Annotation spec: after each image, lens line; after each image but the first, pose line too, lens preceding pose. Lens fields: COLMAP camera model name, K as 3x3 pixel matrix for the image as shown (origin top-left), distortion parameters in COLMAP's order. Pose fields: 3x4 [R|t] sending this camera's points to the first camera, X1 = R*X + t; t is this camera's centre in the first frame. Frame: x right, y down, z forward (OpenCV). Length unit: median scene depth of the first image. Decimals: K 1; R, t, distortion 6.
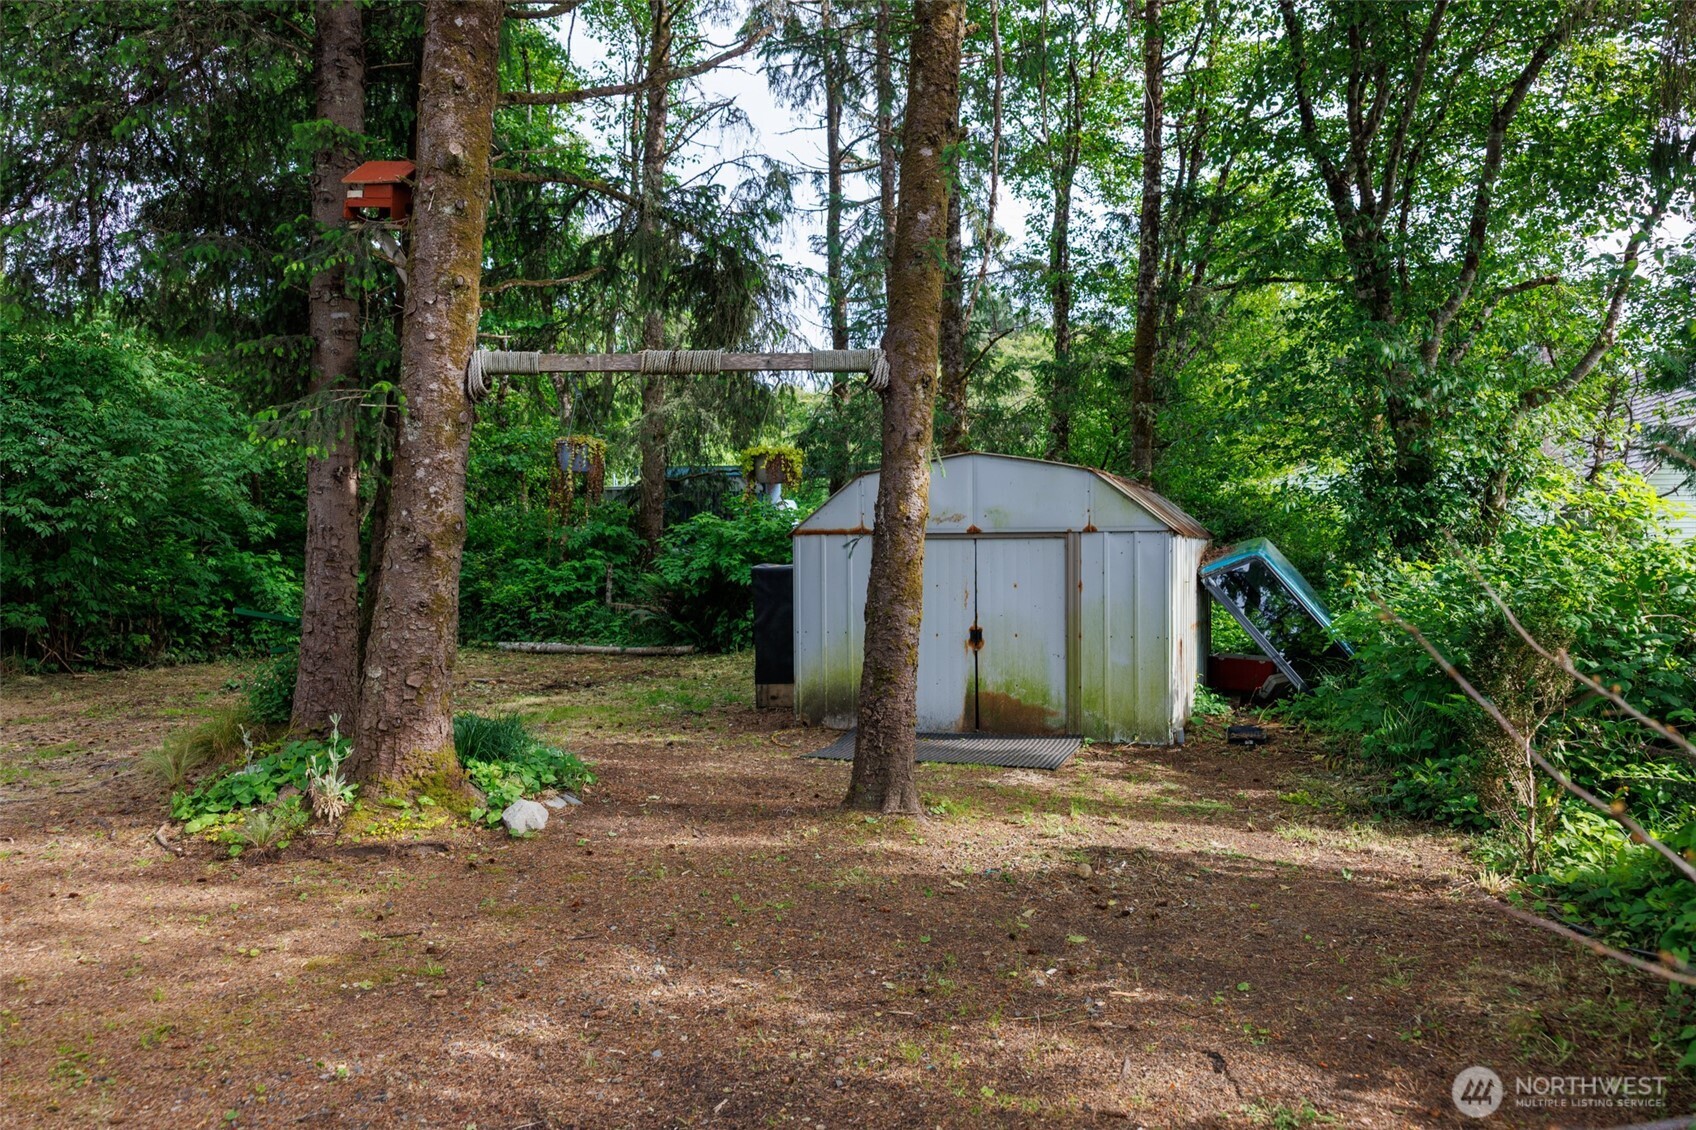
lens RADIAL K [[1325.8, 0, 851.4], [0, 1325.8, 554.7], [0, 0, 1]] dist [-0.001609, 0.011872]
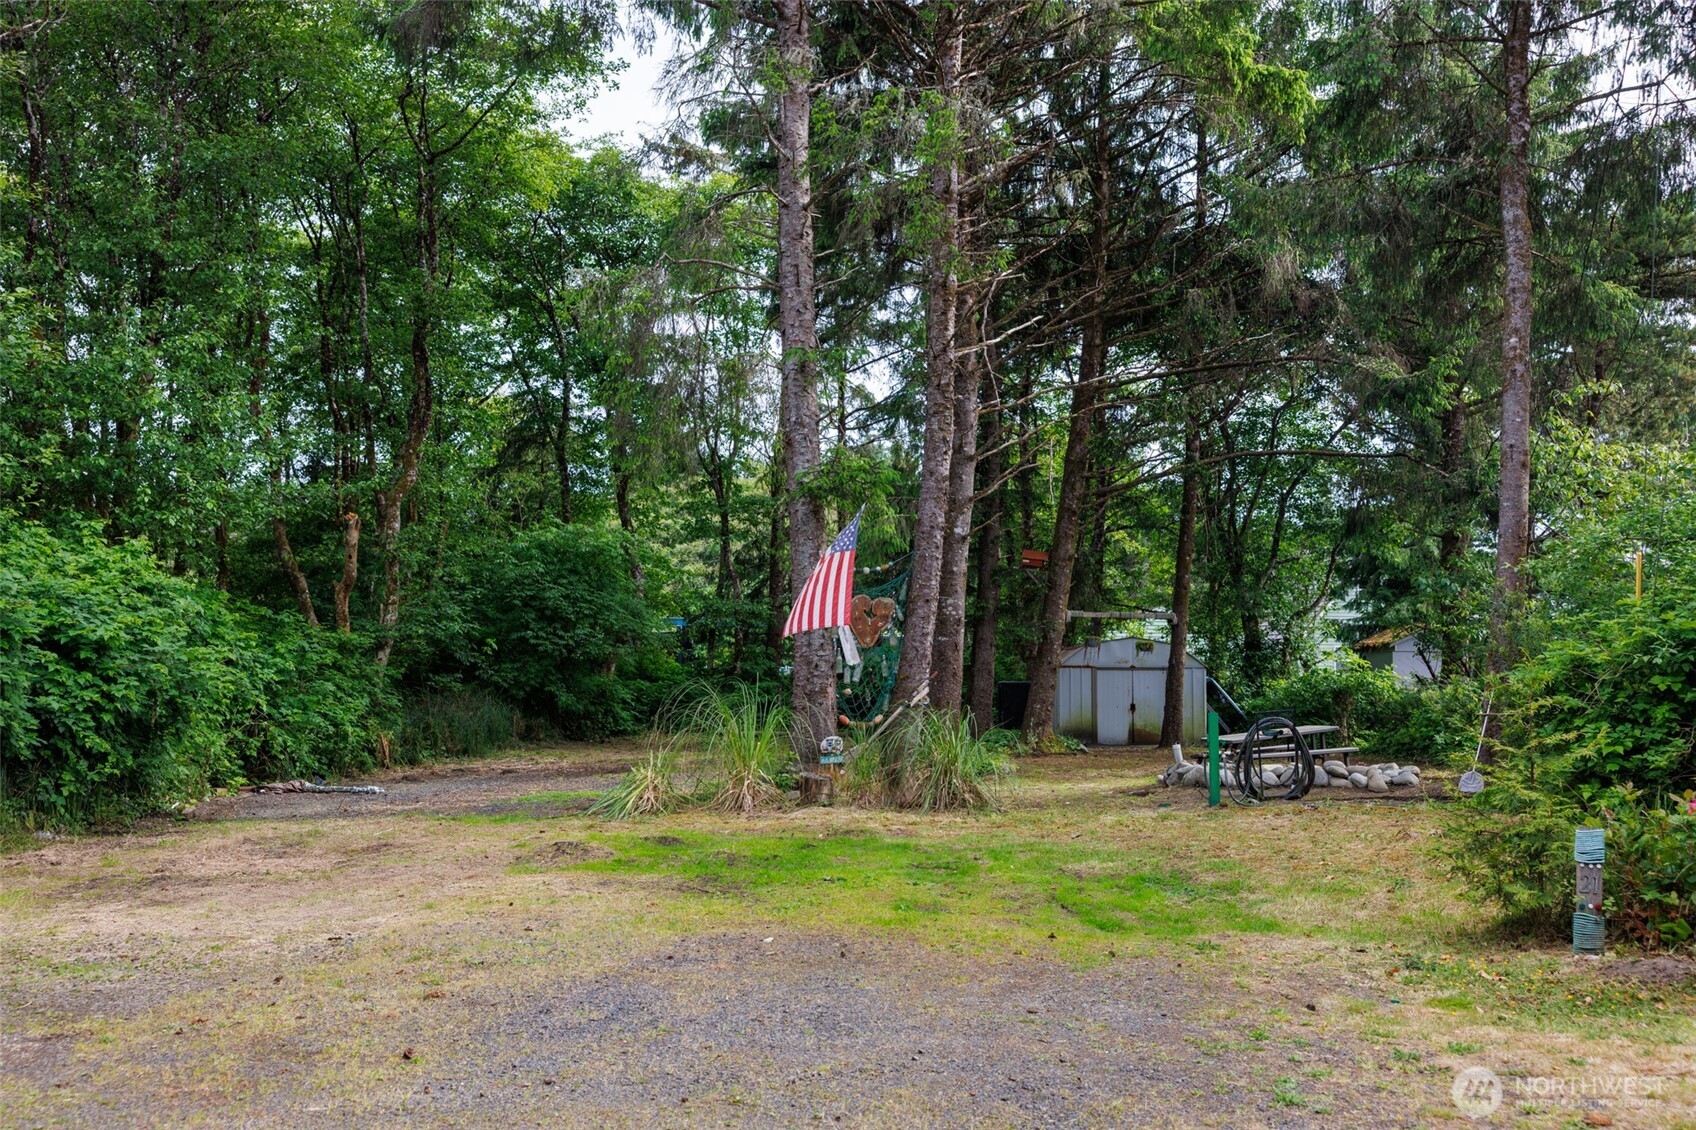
lens RADIAL K [[1688.3, 0, 851.3], [0, 1688.3, 574.0], [0, 0, 1]] dist [0.001824, 0.000000]
pose [[0.948485, 0.031865, 0.315215, -1.496655], [-0.007243, 0.996850, -0.078978, 0.067297], [-0.316738, 0.072626, 0.945728, -2.006507]]
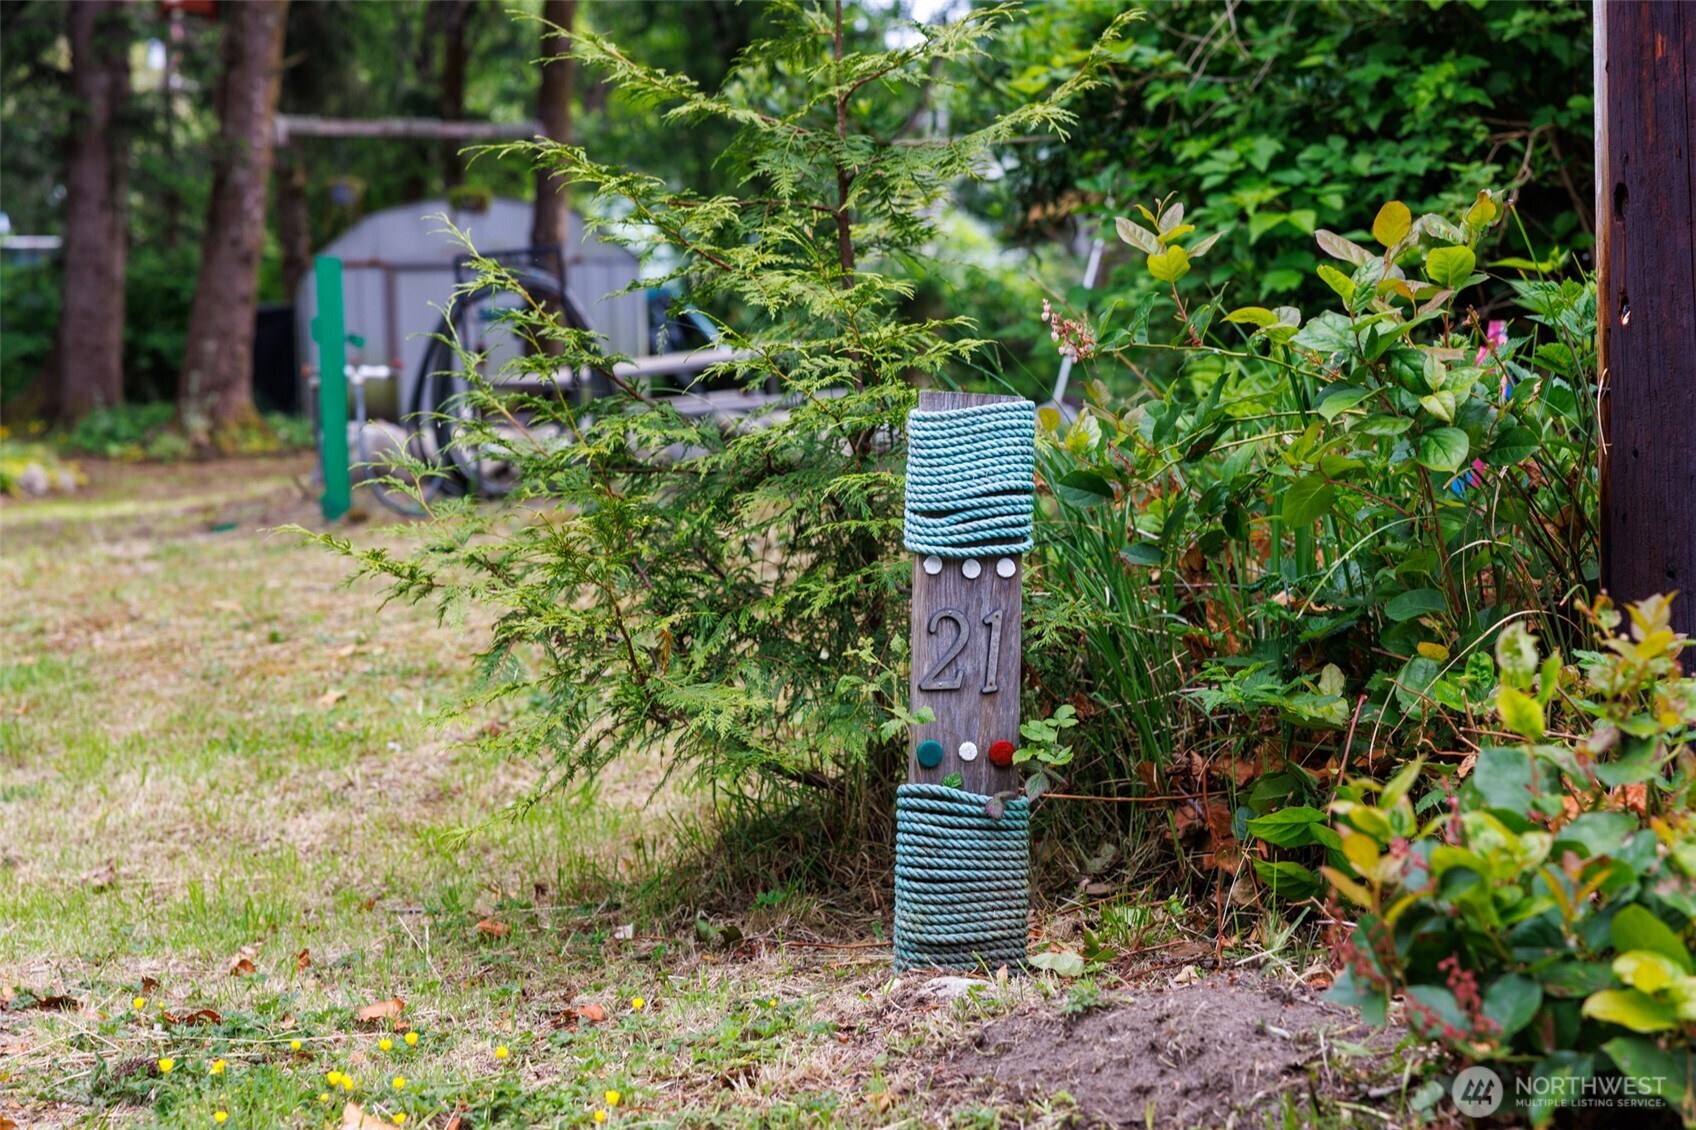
lens RADIAL K [[3178.1, 0, 847.1], [0, 3178.1, 558.6], [0, 0, 1]] dist [0.001110, 0.000000]
pose [[0.866800, -0.043171, 0.496783, -1.012866], [0.026114, 0.998808, 0.041233, 0.134029], [-0.497971, -0.022768, 0.866895, -1.566660]]
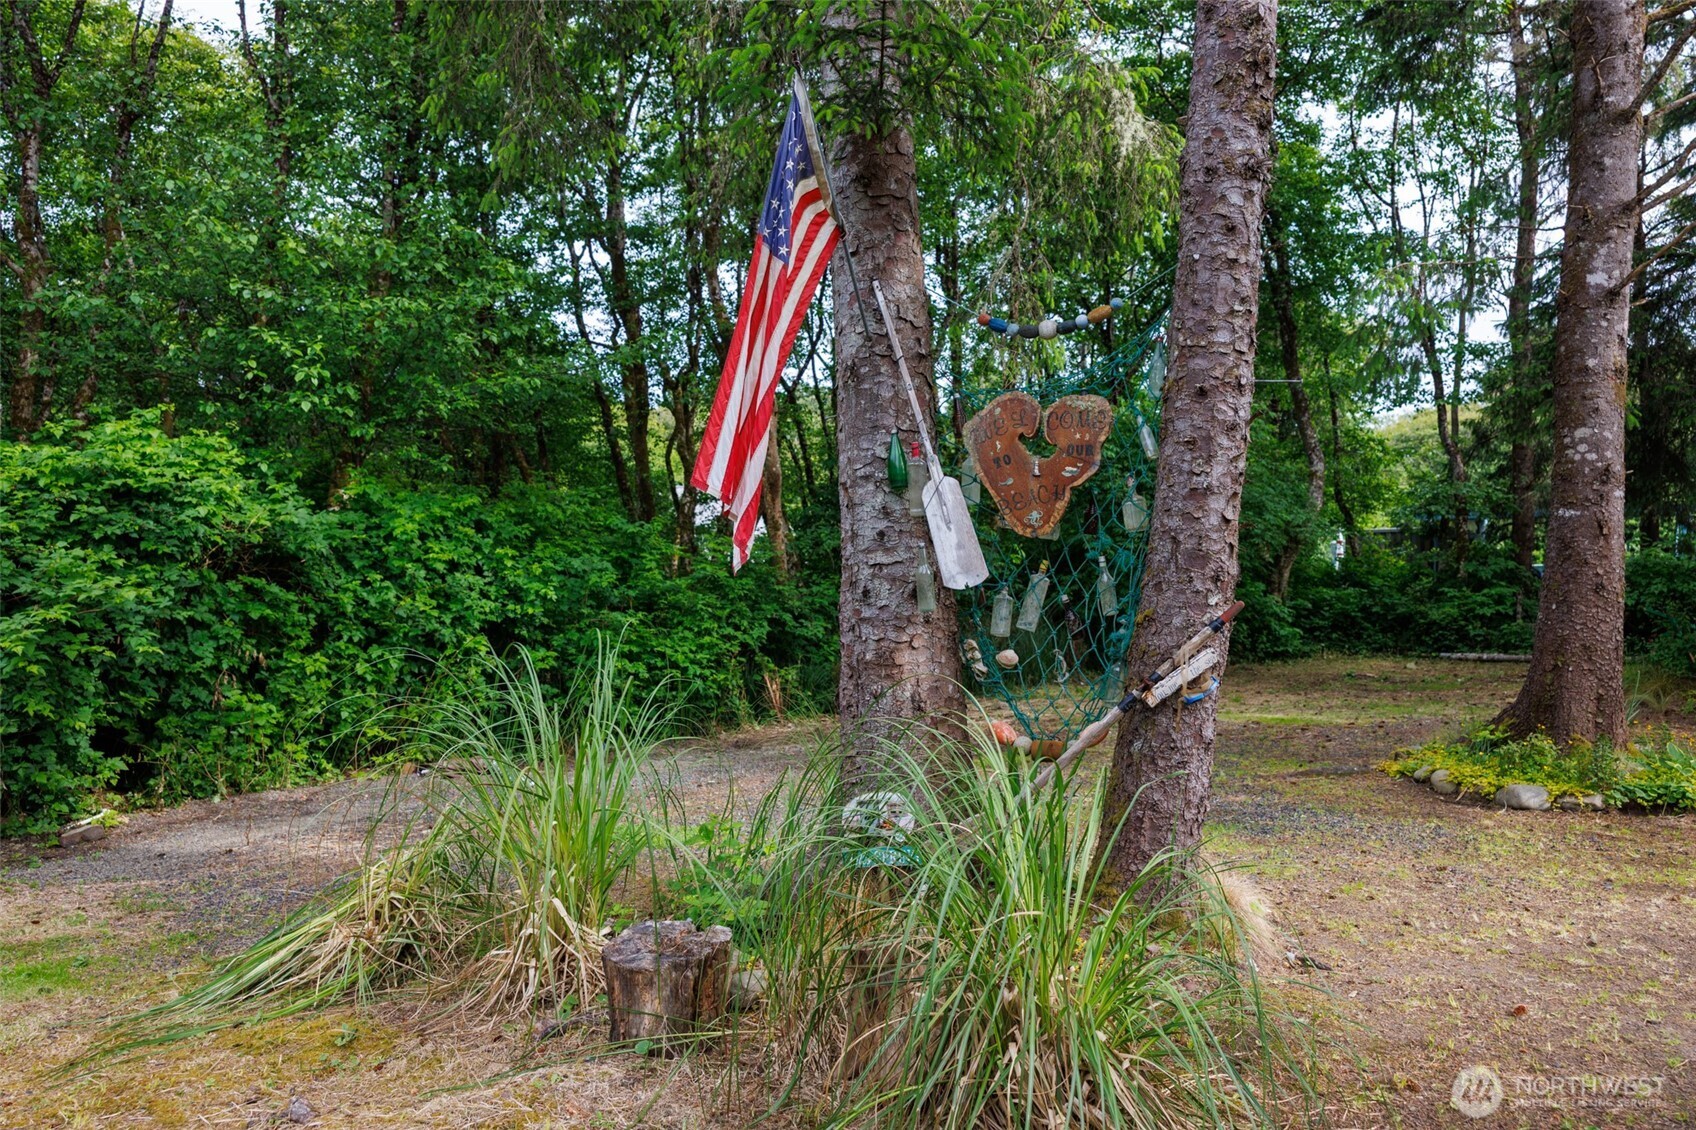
lens RADIAL K [[1325.8, 0, 842.9], [0, 1325.8, 555.5], [0, 0, 1]] dist [-0.001609, 0.011872]
pose [[0.950722, -0.013816, -0.309736, -0.772818], [0.003703, 0.999441, -0.033212, 0.023459], [0.310022, 0.030429, 0.950242, -0.720101]]
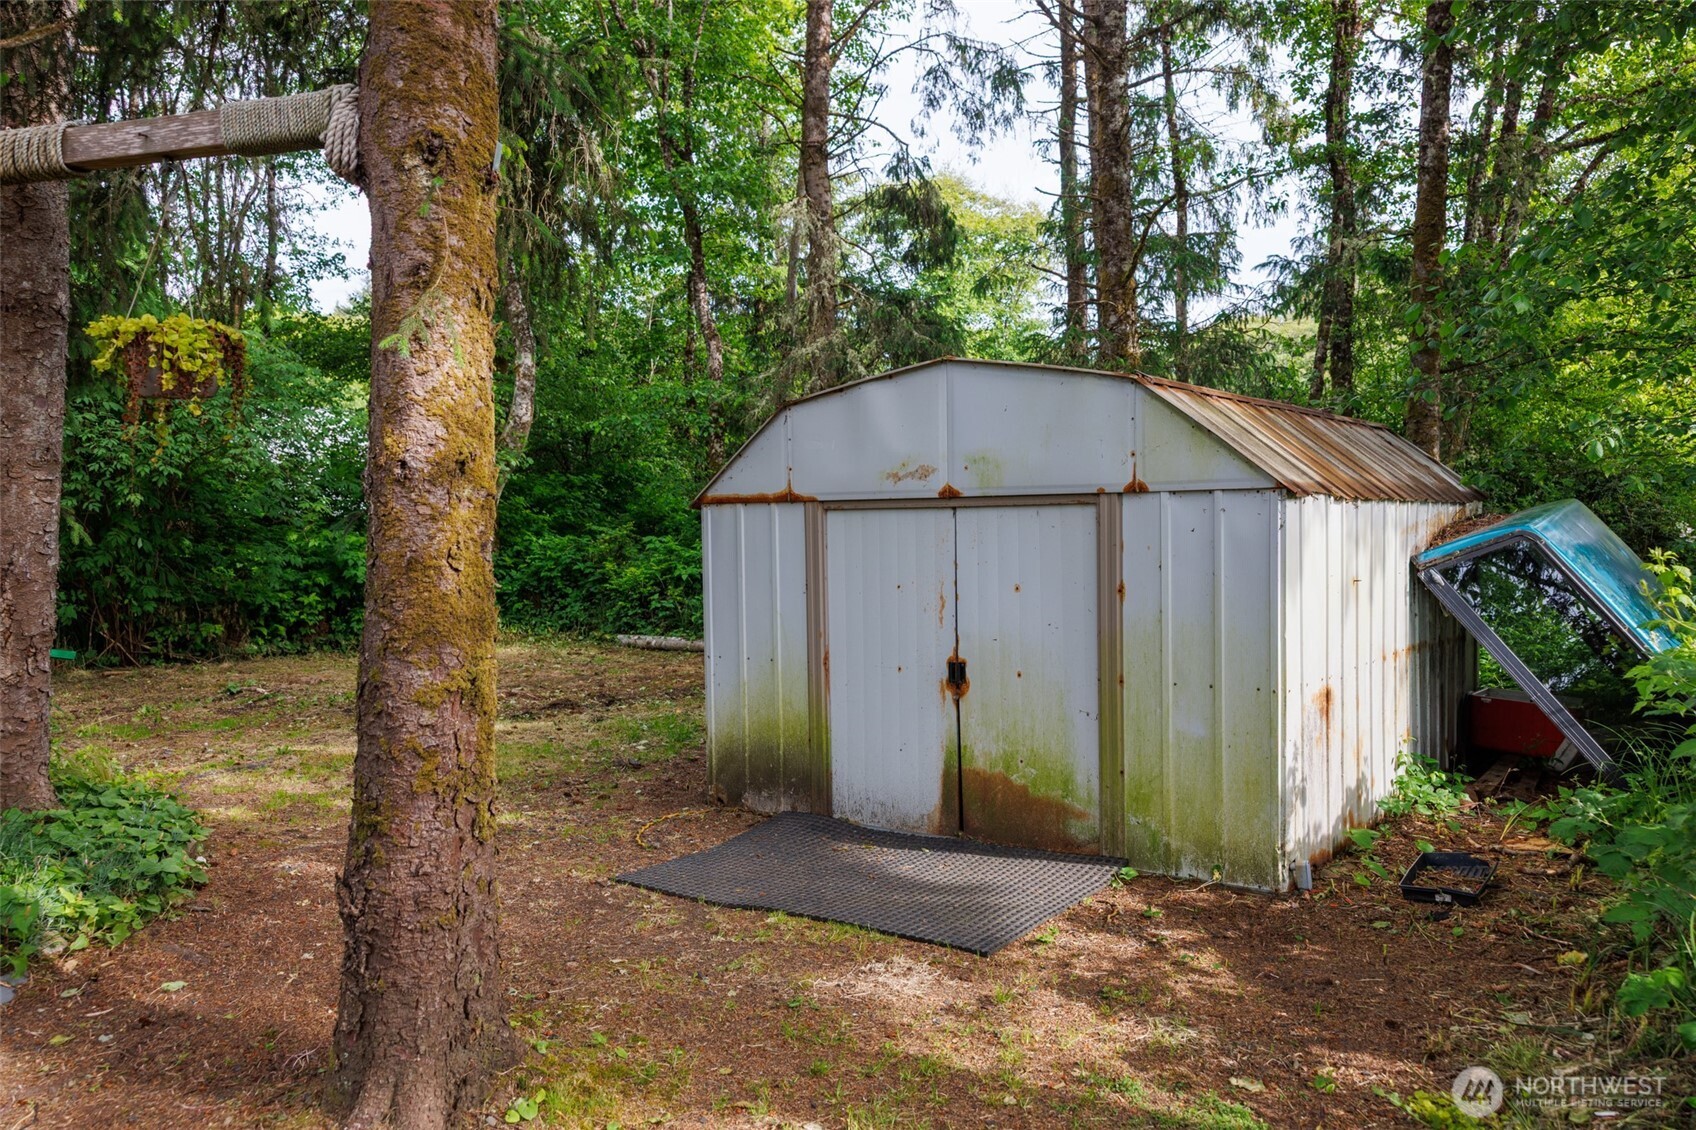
lens RADIAL K [[1325.8, 0, 851.4], [0, 1325.8, 563.2], [0, 0, 1]] dist [-0.001609, 0.011872]
pose [[0.961634, -0.000455, -0.274334, 0.209212], [0.008393, 0.999579, 0.027762, -0.004053], [0.274206, -0.029000, 0.961234, 0.423386]]
